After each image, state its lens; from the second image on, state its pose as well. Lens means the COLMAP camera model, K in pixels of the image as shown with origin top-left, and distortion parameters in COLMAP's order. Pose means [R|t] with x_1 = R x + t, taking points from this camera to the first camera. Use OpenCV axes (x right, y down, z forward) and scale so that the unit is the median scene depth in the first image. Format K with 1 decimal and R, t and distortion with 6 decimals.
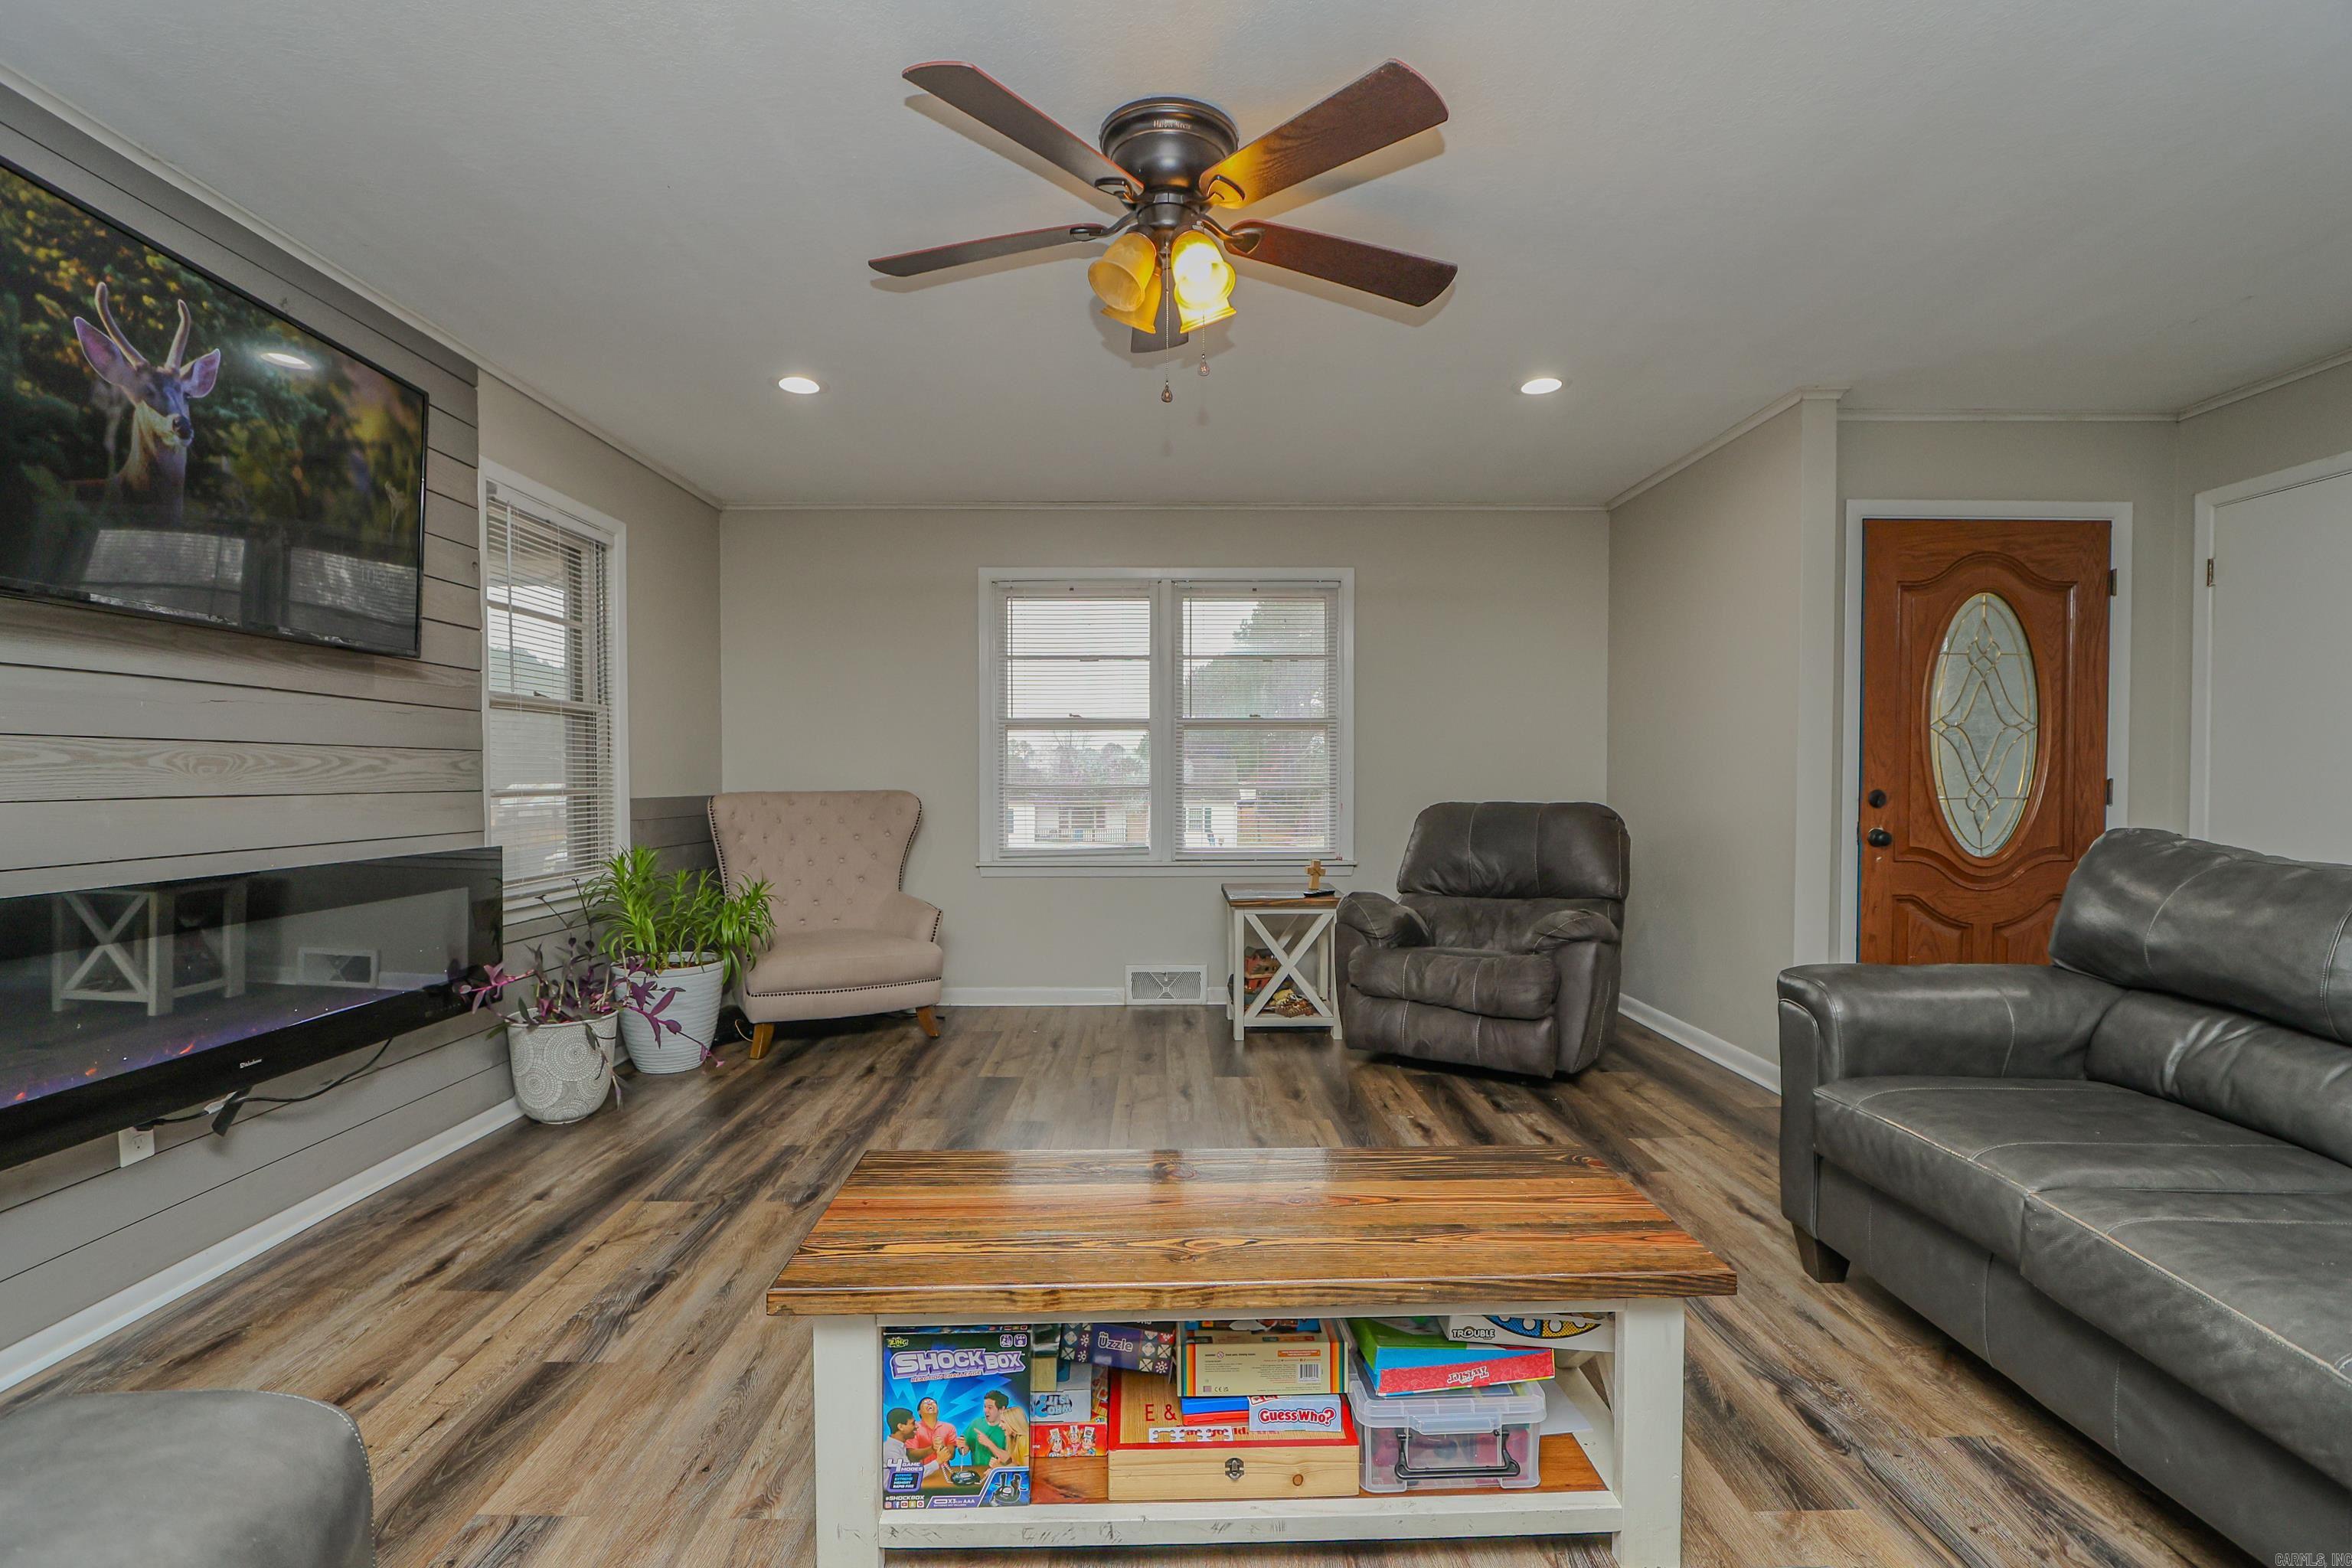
lens RADIAL K [[1097.6, 0, 1176.7], [0, 1097.6, 793.7], [0, 0, 1]] dist [-0.012317, -0.000210]
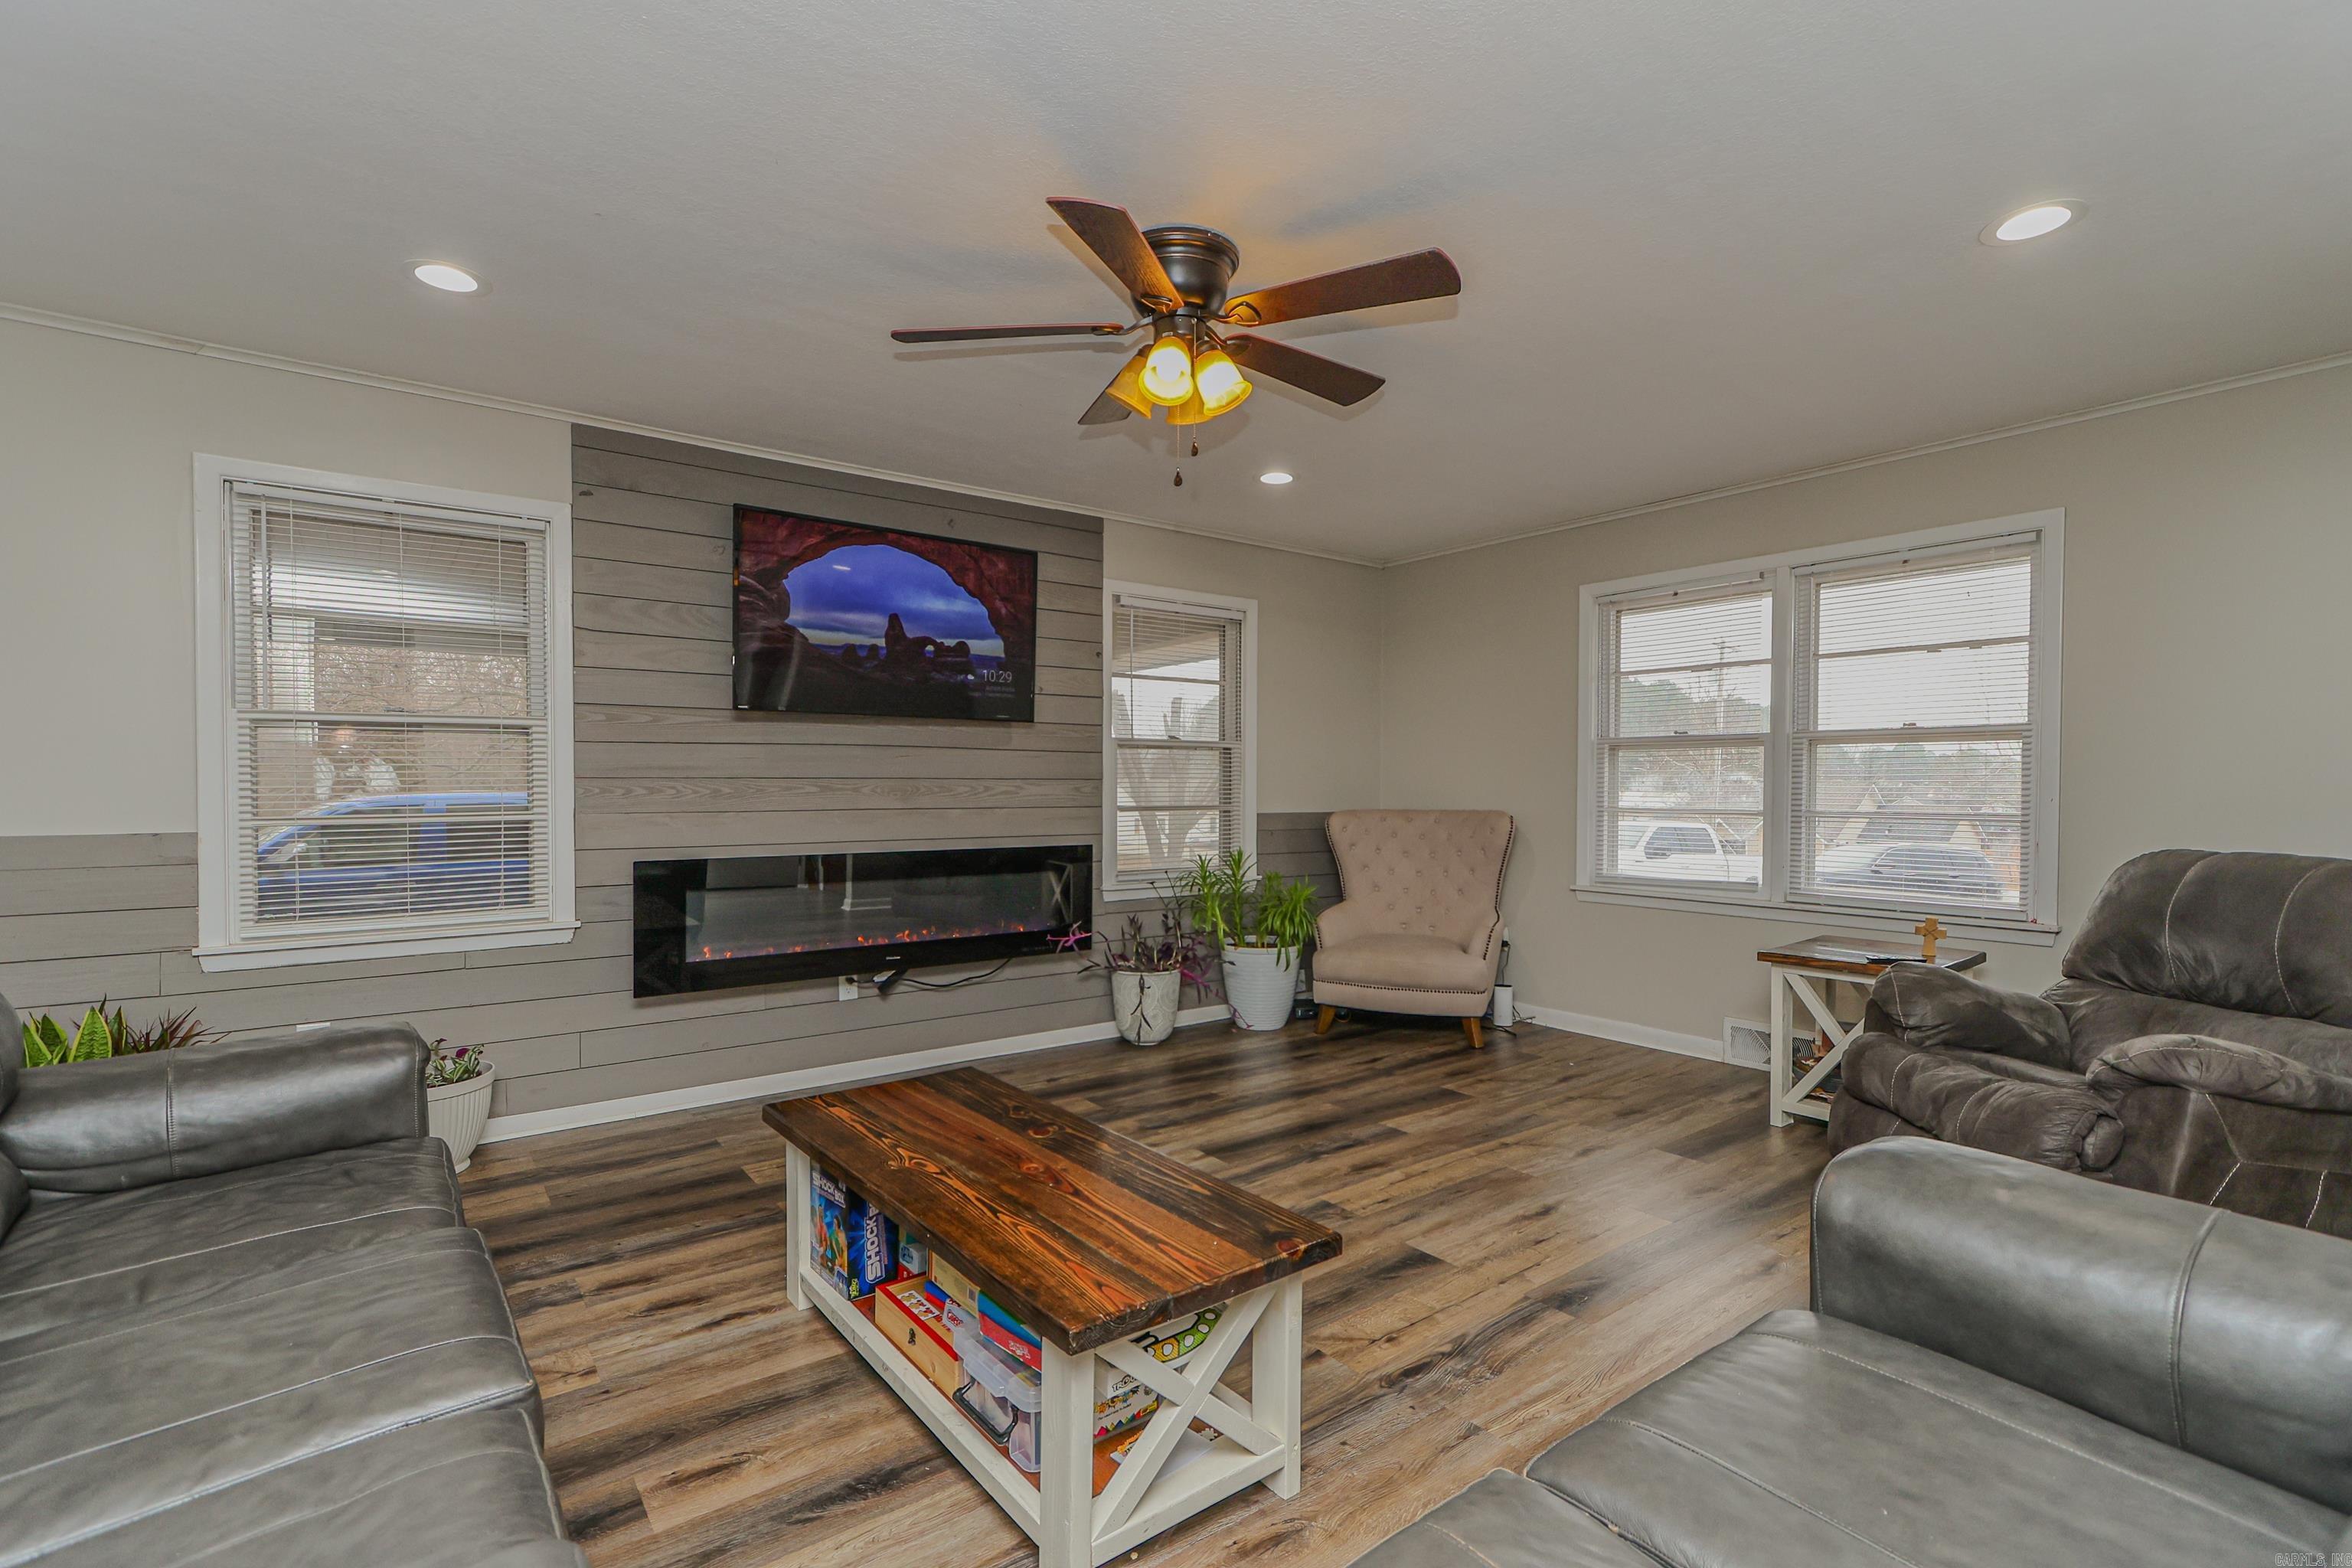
lens RADIAL K [[1082.3, 0, 1183.6], [0, 1082.3, 787.7], [0, 0, 1]] dist [-0.008716, 0.000567]
pose [[0.596666, 0.004973, -0.802474, 0.501495], [-0.016001, 0.999856, -0.005702, -0.018076], [0.802330, 0.016242, 0.596659, 0.181733]]
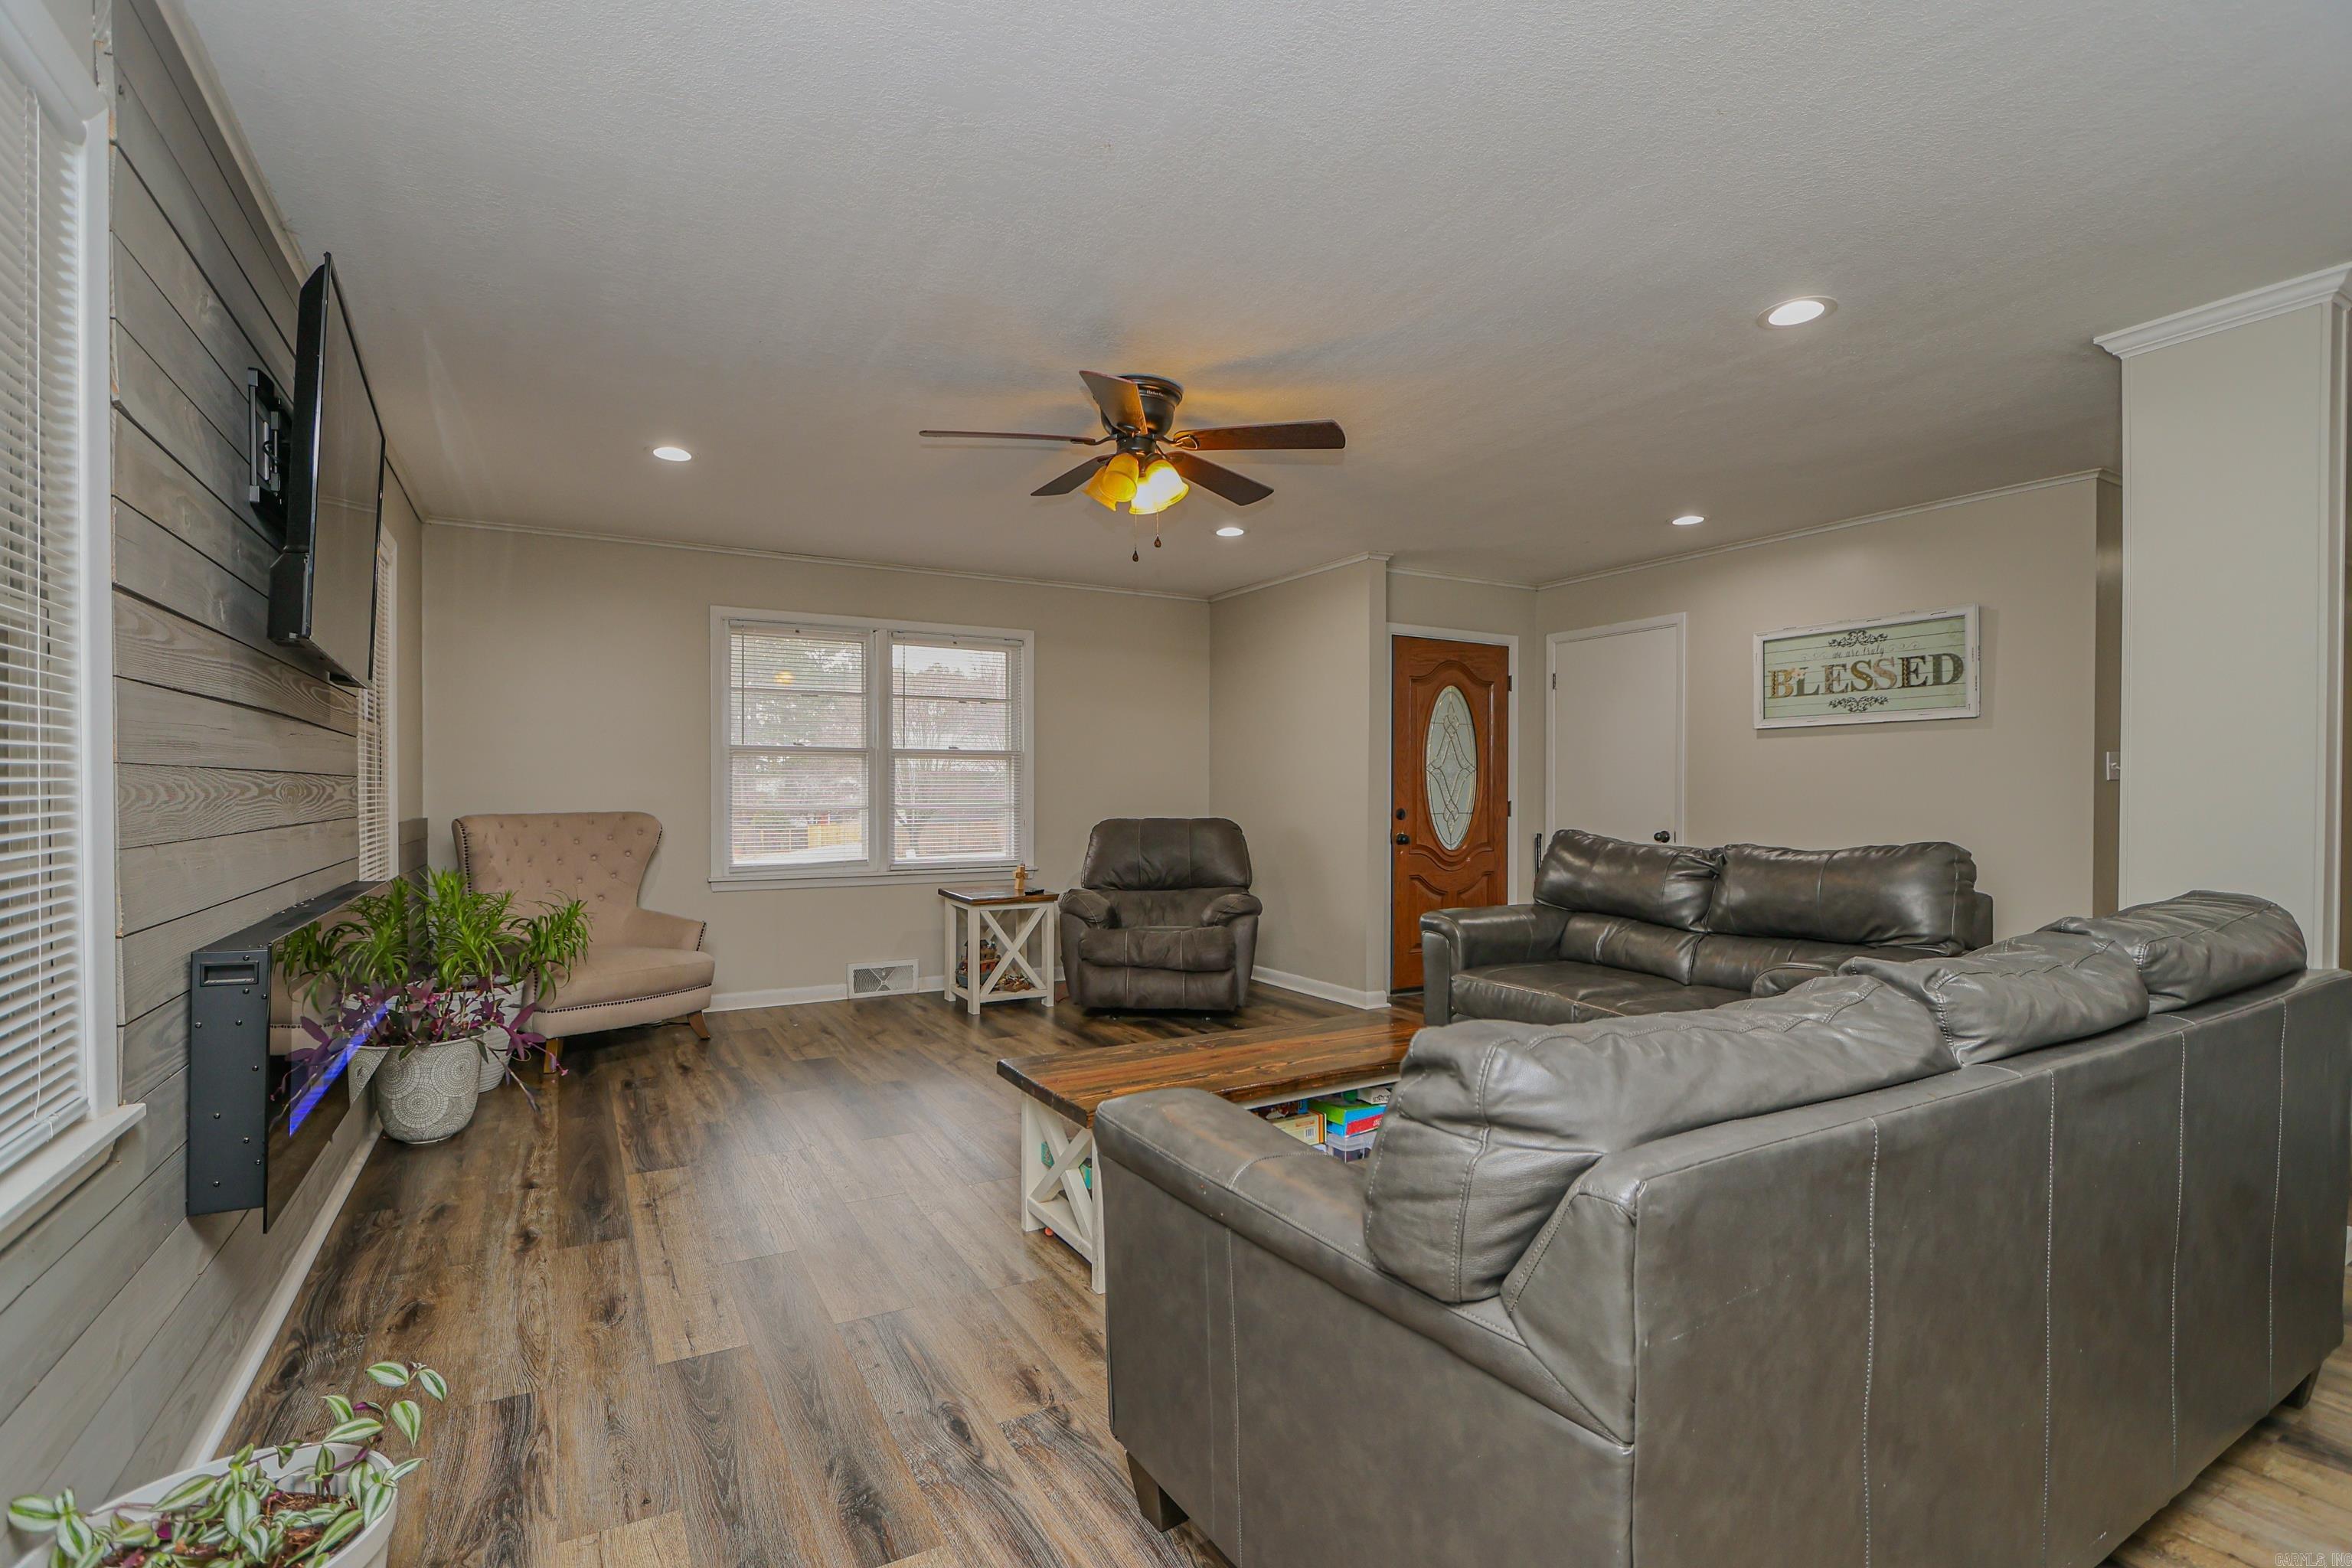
lens RADIAL K [[1082.3, 0, 1183.6], [0, 1082.3, 787.7], [0, 0, 1]] dist [-0.008716, 0.000567]
pose [[0.869989, 0.005929, 0.493035, -0.387684], [0.004035, 0.999809, -0.019143, -0.004610], [-0.493054, 0.018644, 0.869799, -0.191085]]
